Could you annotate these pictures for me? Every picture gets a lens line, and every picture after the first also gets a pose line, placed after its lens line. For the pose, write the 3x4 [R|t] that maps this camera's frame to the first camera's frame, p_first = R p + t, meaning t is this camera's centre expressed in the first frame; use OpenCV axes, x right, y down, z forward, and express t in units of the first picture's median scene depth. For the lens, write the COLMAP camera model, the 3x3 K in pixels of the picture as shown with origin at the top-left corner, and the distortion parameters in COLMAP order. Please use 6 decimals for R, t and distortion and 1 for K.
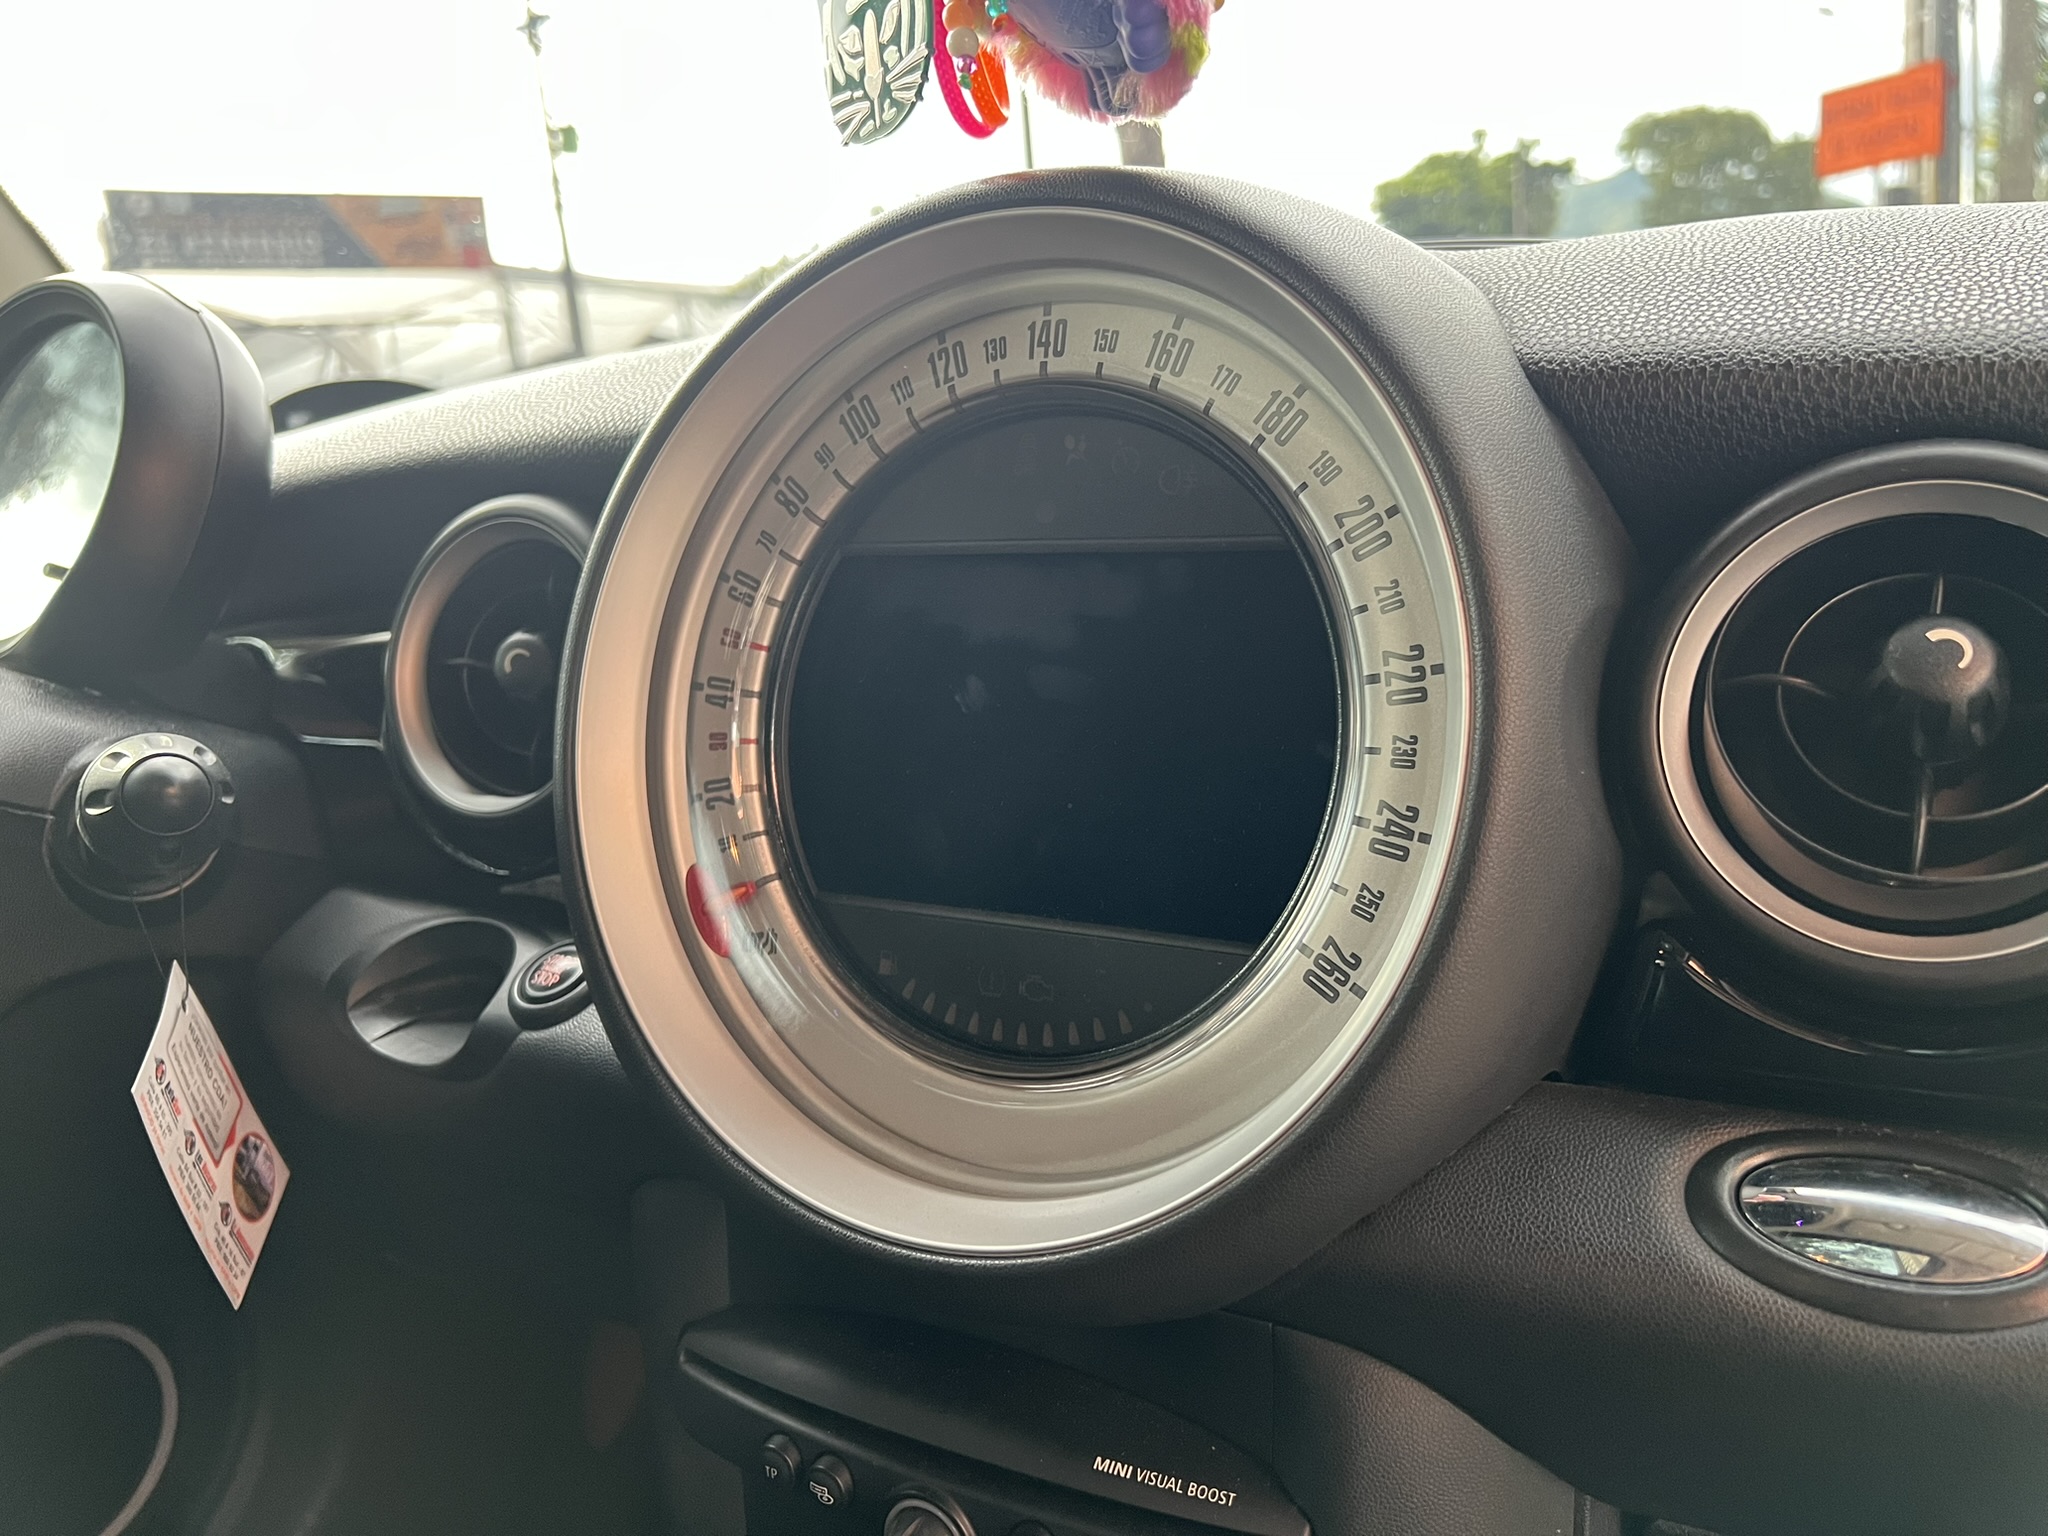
lens RADIAL K [[1595.8, 0, 1046.5], [0, 1595.8, 784.2], [0, 0, 1]] dist [0.055106, -0.068166]
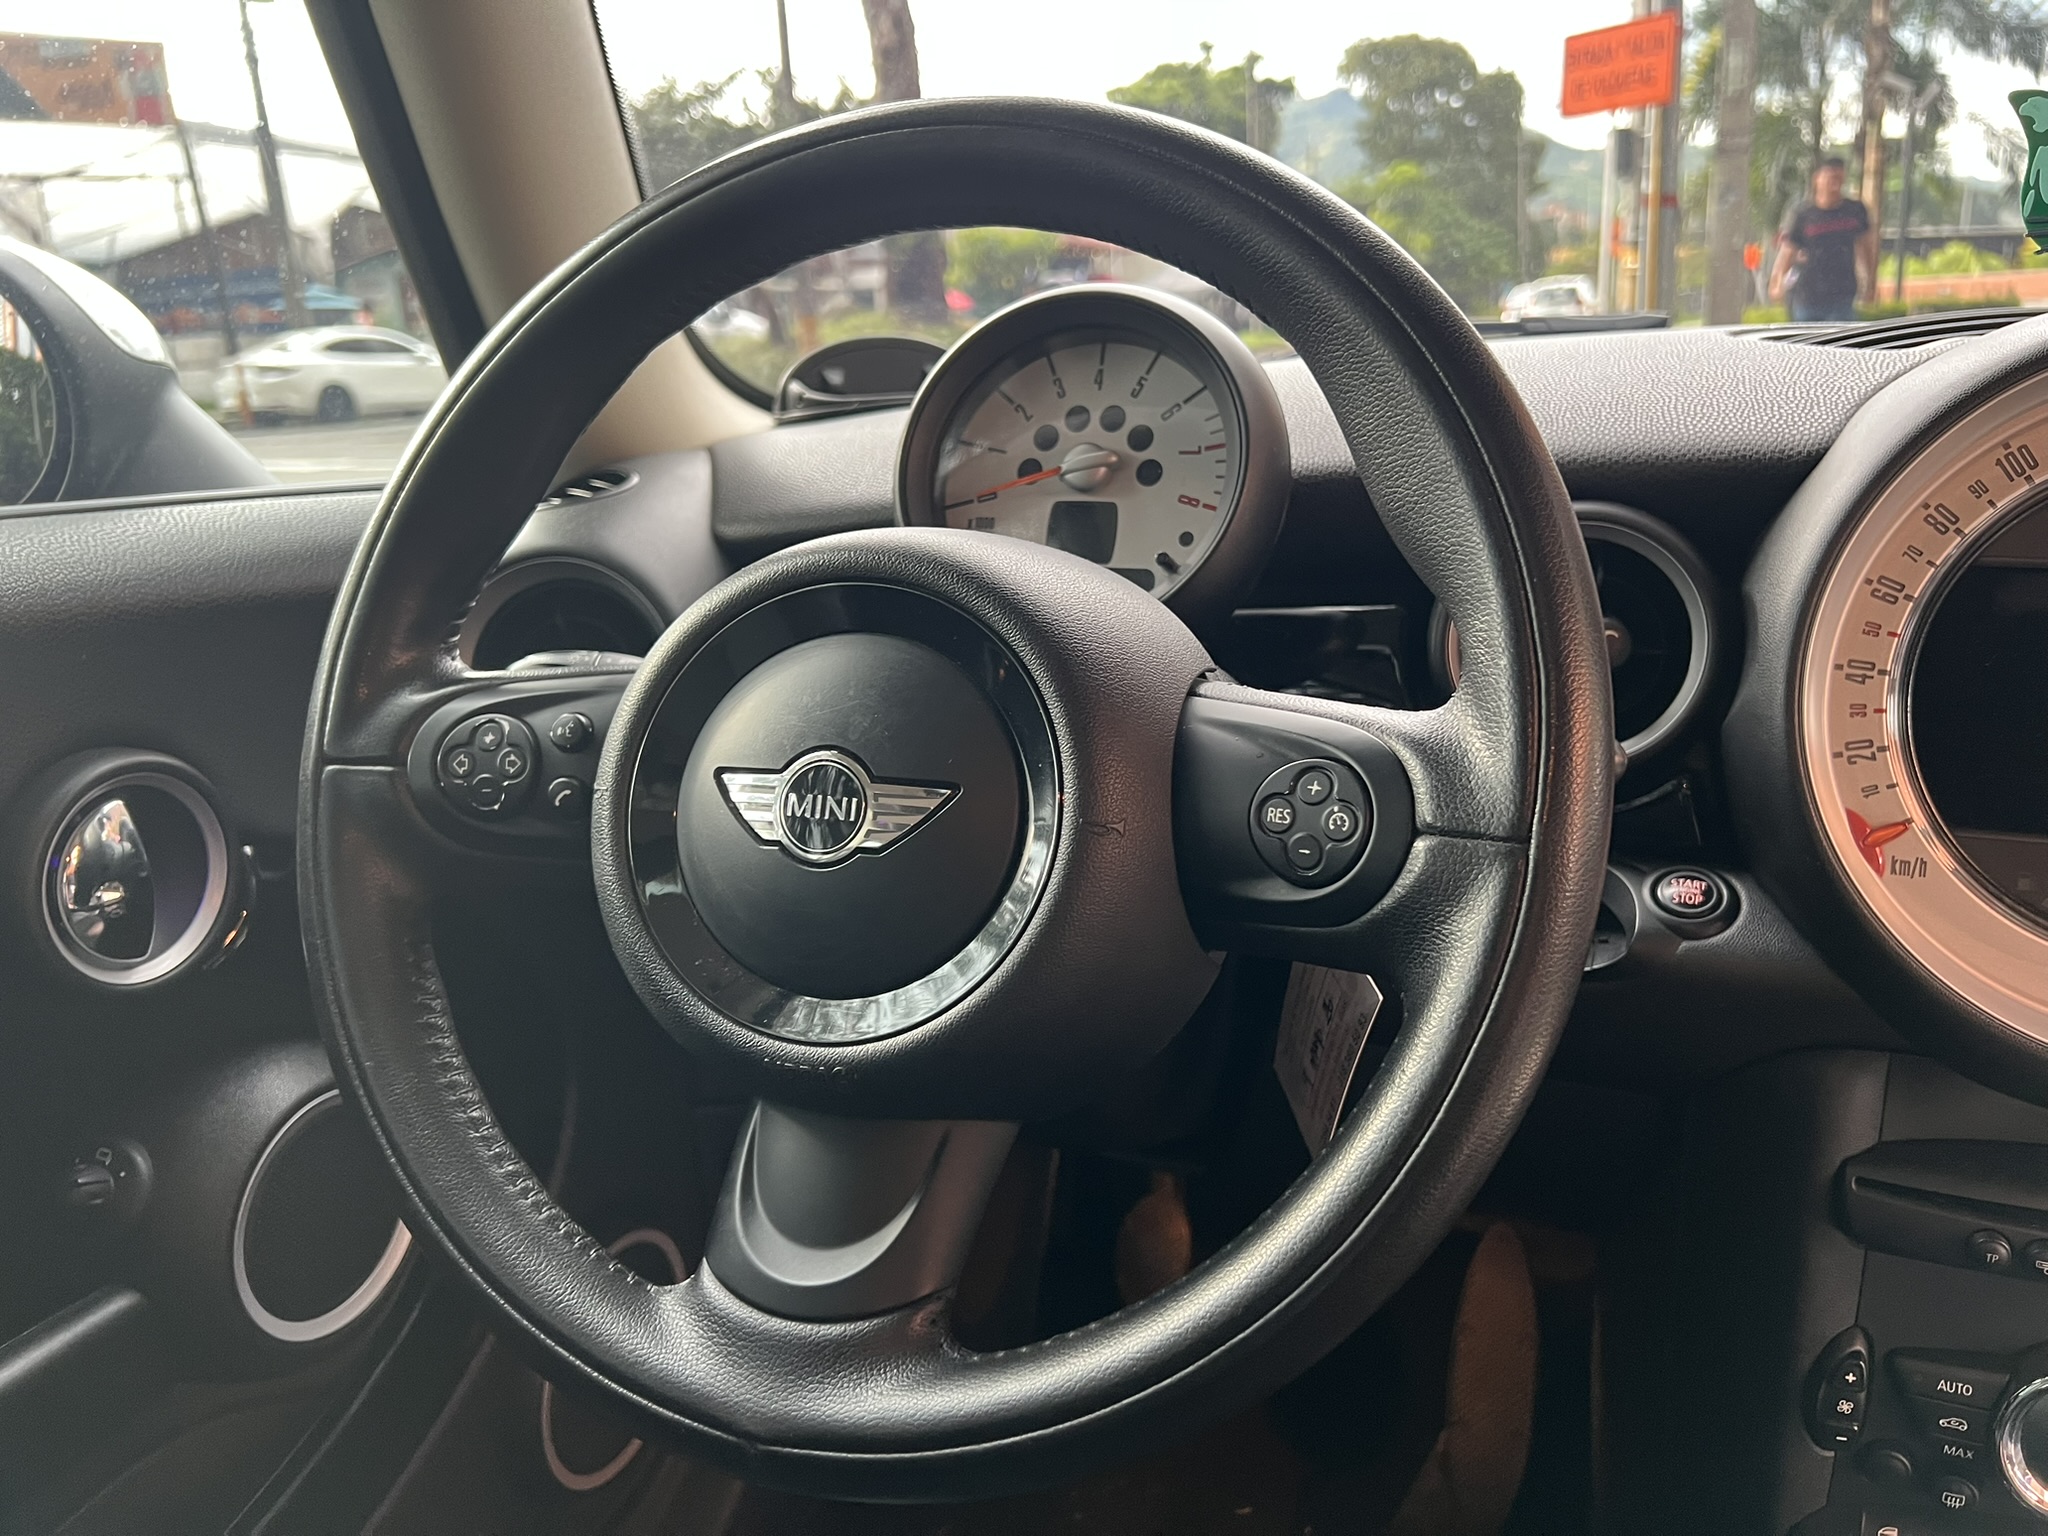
lens RADIAL K [[1579.3, 0, 1024.0], [0, 1579.3, 768.0], [0, 0, 1]] dist [0.045272, -0.056535]
pose [[0.984707, -0.013206, 0.173717, -0.988351], [0.003422, 0.998397, 0.056497, -0.050365], [-0.174185, -0.055038, 0.983174, -0.119221]]
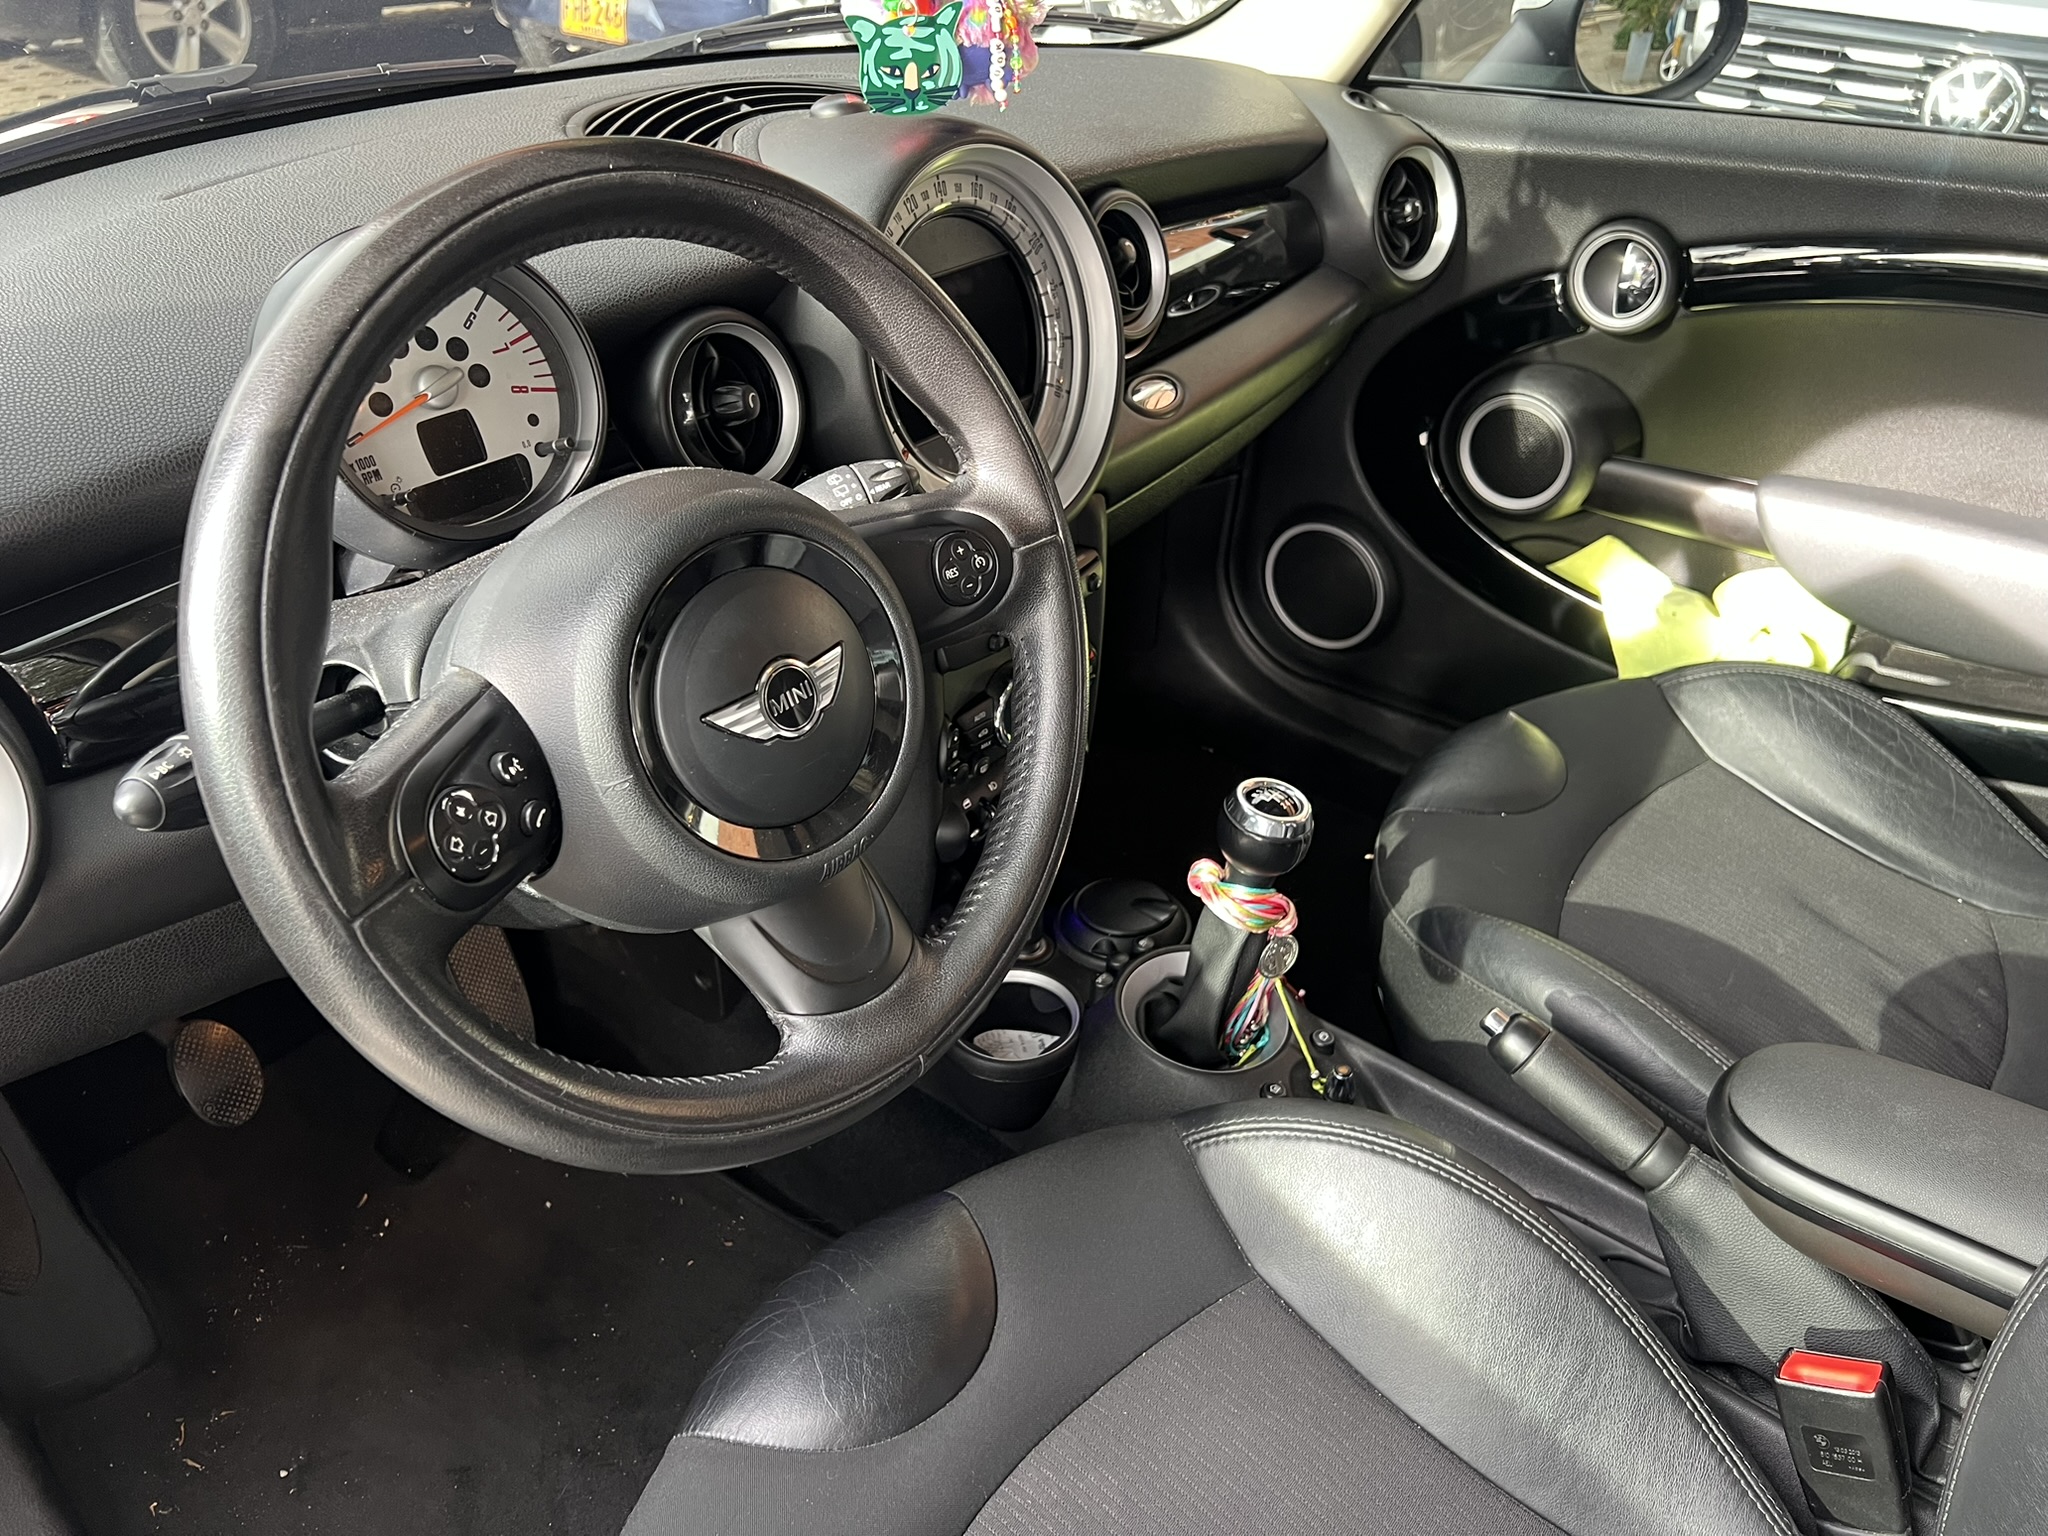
lens RADIAL K [[1595.8, 0, 1046.5], [0, 1595.8, 784.2], [0, 0, 1]] dist [0.055106, -0.068166]
pose [[0.134202, -0.509803, 0.849759, -2.101226], [0.177824, 0.855986, 0.485455, -0.531655], [-0.974868, 0.085959, 0.205530, 0.312096]]
